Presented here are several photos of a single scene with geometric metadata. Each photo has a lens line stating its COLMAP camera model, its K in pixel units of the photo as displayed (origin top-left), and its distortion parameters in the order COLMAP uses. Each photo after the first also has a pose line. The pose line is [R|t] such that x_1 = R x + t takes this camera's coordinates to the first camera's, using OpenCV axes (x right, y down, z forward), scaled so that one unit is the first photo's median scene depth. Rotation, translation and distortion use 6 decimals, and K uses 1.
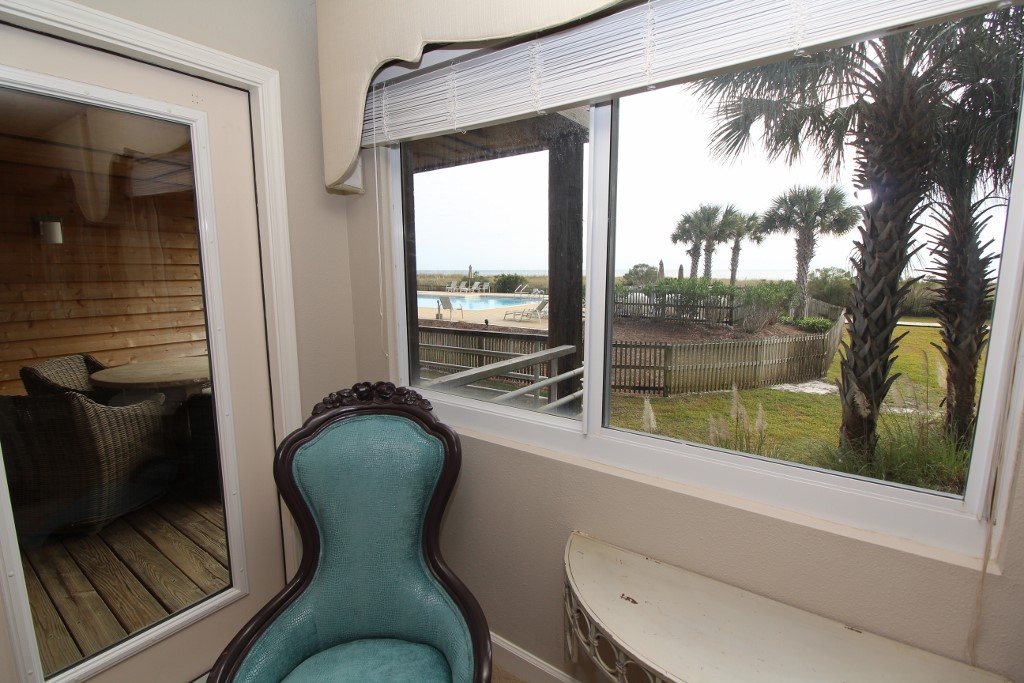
lens RADIAL K [[477.0, 0, 507.1], [0, 477.0, 341.7], [0, 0, 1]] dist [-0.002447, -0.013782]
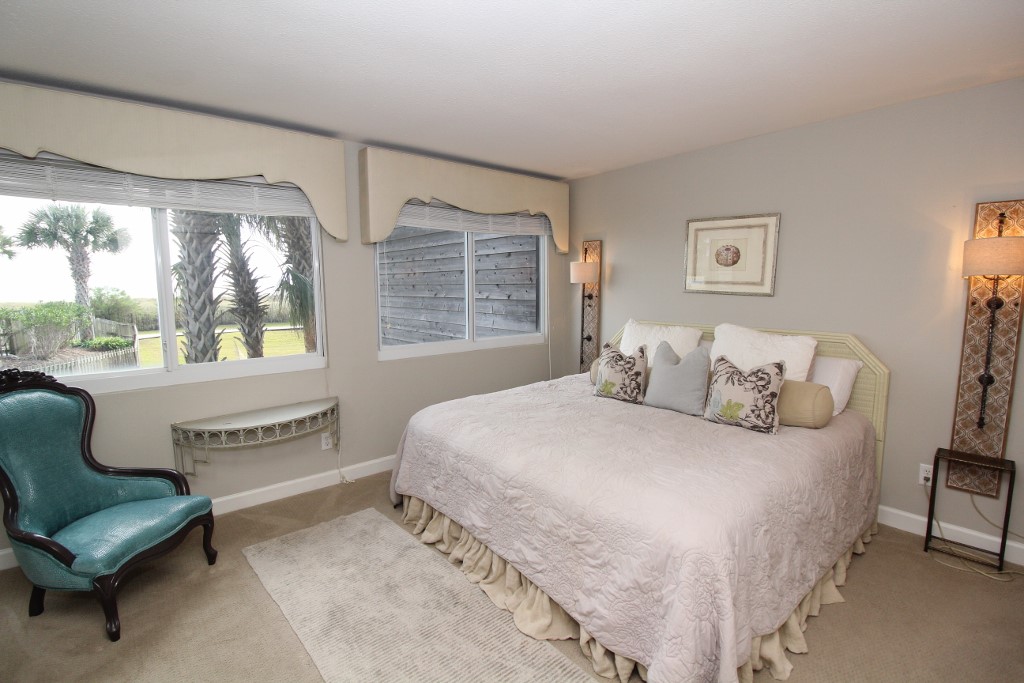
lens RADIAL K [[477.0, 0, 507.1], [0, 477.0, 341.7], [0, 0, 1]] dist [-0.002447, -0.013782]
pose [[0.247354, -0.114426, 0.962145, -0.098309], [0.151273, 0.985386, 0.078300, 0.009581], [-0.957044, 0.126179, 0.261049, -0.060043]]
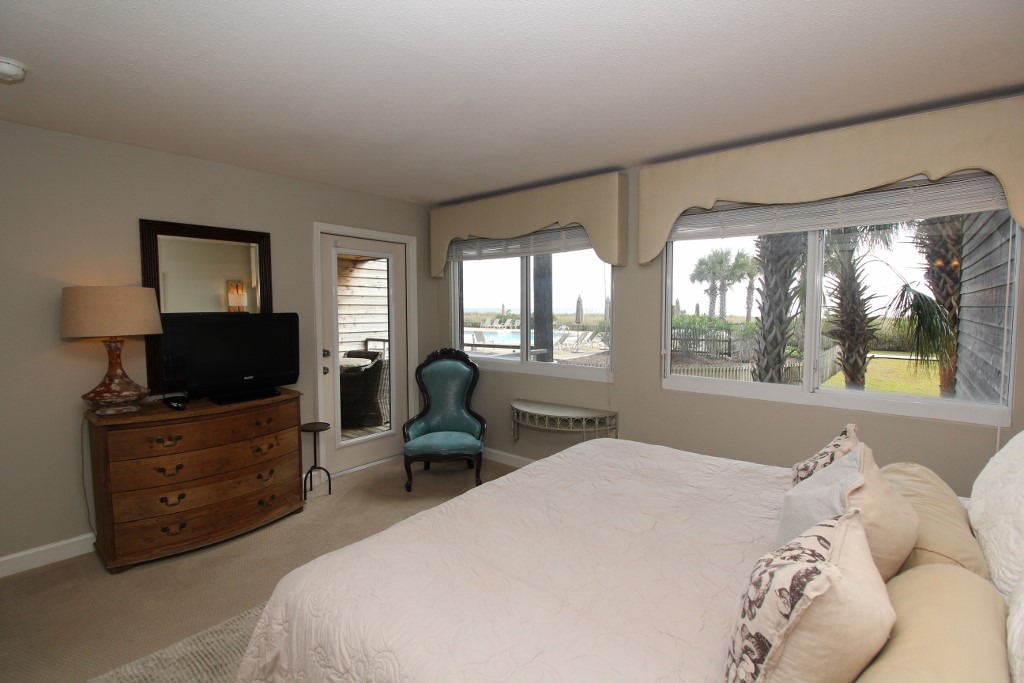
lens RADIAL K [[477.0, 0, 507.1], [0, 477.0, 341.7], [0, 0, 1]] dist [-0.002447, -0.013782]
pose [[0.997327, 0.004130, -0.072945, 0.021194], [-0.009895, 0.996837, -0.078855, 0.021136], [0.072389, 0.079366, 0.994214, -0.139437]]
